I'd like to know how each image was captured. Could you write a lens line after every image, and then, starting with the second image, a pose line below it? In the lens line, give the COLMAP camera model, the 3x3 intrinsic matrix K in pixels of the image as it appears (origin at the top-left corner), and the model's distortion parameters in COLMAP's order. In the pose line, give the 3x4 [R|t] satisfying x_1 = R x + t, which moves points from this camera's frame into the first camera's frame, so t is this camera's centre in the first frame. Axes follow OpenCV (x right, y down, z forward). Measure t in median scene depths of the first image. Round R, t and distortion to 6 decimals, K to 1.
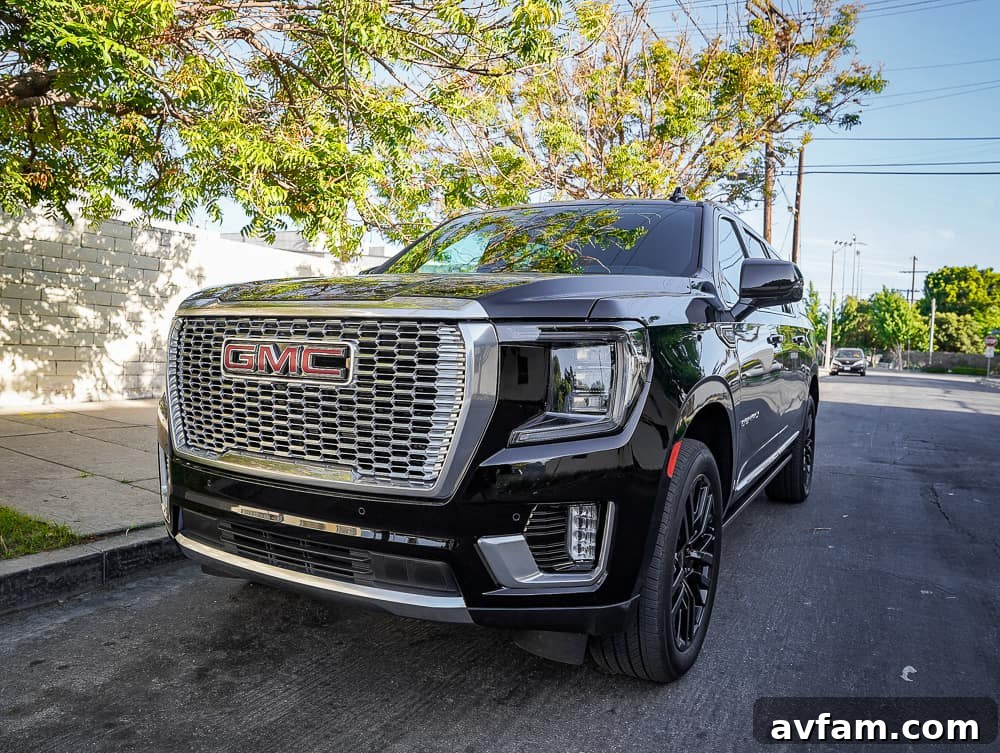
lens RADIAL K [[777.3, 0, 500.0], [0, 777.3, 376.5], [0, 0, 1]] dist [-0.179418, 0.131724]
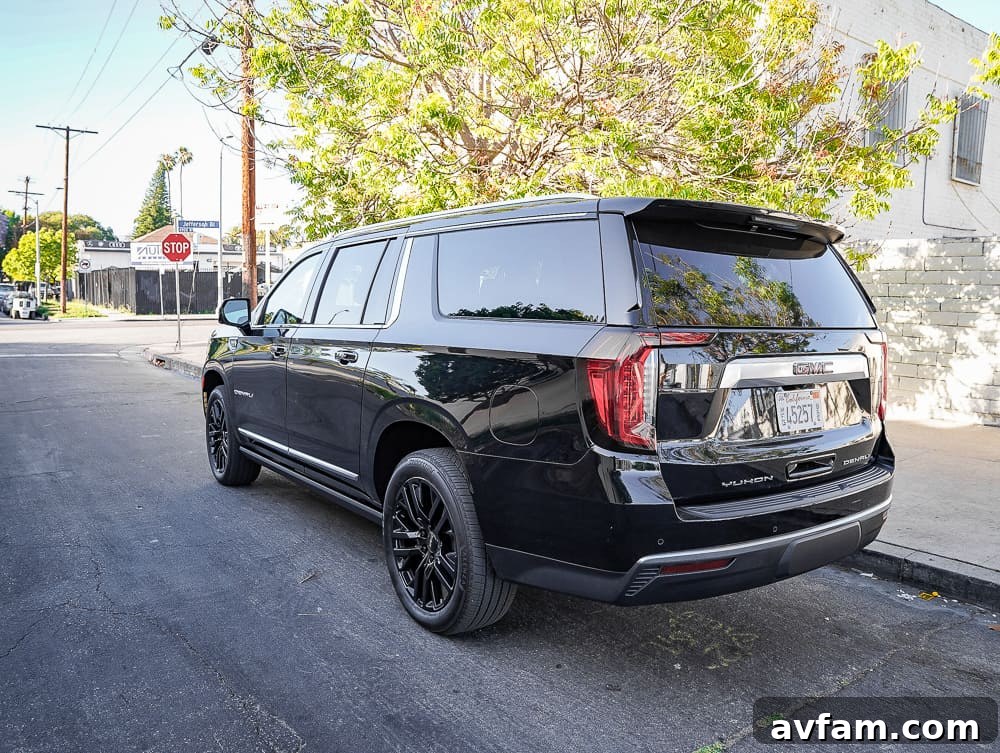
lens RADIAL K [[777.3, 0, 500.0], [0, 777.3, 376.5], [0, 0, 1]] dist [-0.179418, 0.131724]
pose [[-0.455369, 0.036733, -0.889545, 0.687269], [-0.068219, 0.994771, 0.076000, -0.064976], [0.887686, 0.095292, -0.450482, 0.989424]]
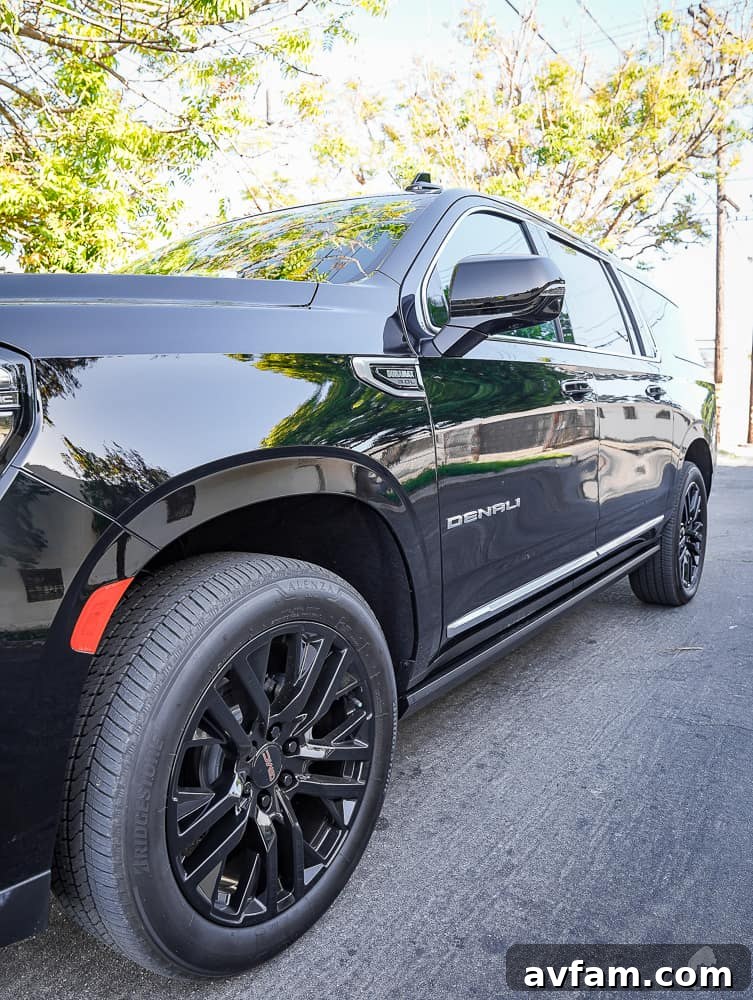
lens RADIAL K [[777.3, 0, 393.0], [0, 777.3, 499.6], [0, 0, 1]] dist [-0.179418, 0.131724]
pose [[0.994270, -0.028661, -0.102989, 0.140342], [0.034868, 0.997650, 0.058985, 0.002175], [0.101056, -0.062238, 0.992932, 0.156117]]
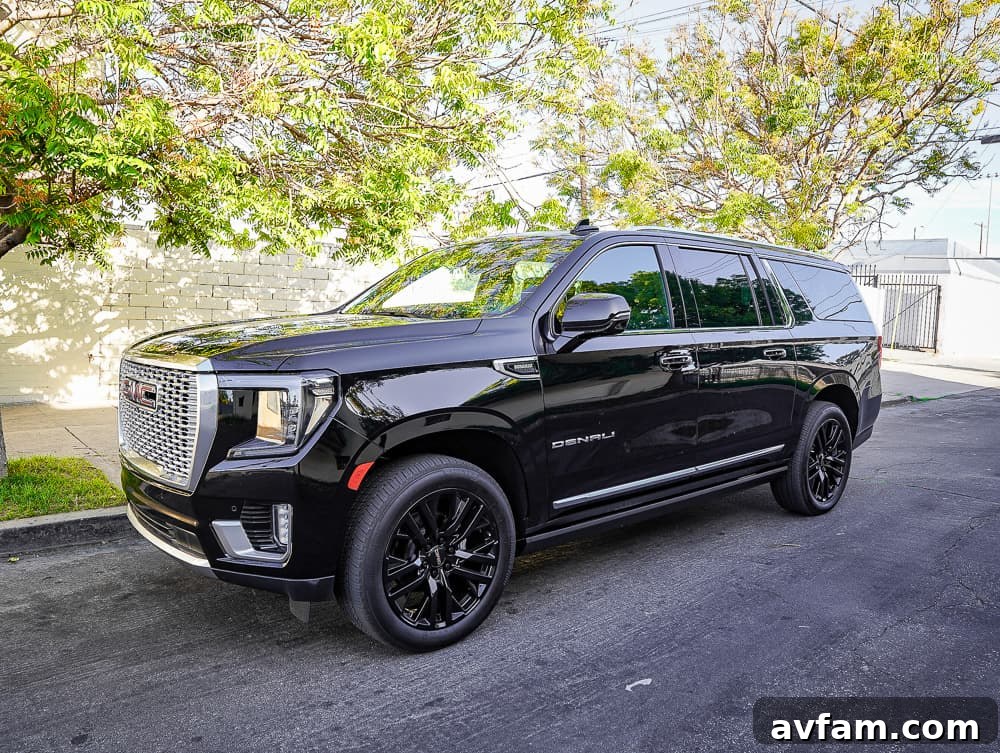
lens RADIAL K [[777.3, 0, 500.0], [0, 777.3, 376.5], [0, 0, 1]] dist [-0.179418, 0.131724]
pose [[0.933088, 0.014046, -0.359374, 0.270241], [-0.004022, 0.999582, 0.028626, -0.029108], [0.359626, -0.025265, 0.932754, -0.036467]]
